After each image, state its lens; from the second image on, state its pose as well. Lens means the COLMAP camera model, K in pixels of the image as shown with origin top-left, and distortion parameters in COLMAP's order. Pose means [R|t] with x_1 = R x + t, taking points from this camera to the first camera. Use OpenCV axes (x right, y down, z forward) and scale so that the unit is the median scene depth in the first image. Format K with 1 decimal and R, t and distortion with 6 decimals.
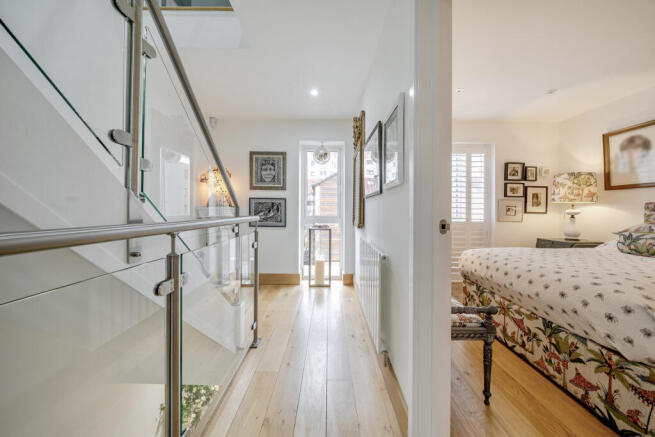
lens RADIAL K [[225.7, 0, 324.5], [0, 225.7, 209.8], [0, 0, 1]] dist [-0.009258, 0.000739]
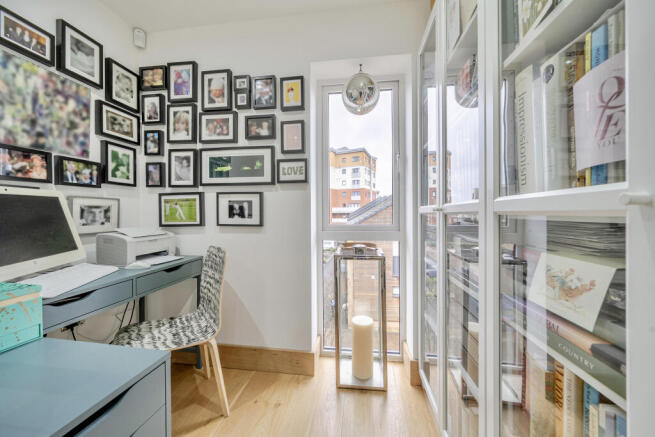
lens RADIAL K [[244.4, 0, 327.3], [0, 244.4, 214.3], [0, 0, 1]] dist [-0.003774, -0.000110]
pose [[0.994198, -0.017357, -0.106154, -0.034065], [0.017920, 0.999830, 0.004351, -0.001314], [0.106060, -0.006228, 0.994340, 0.572980]]
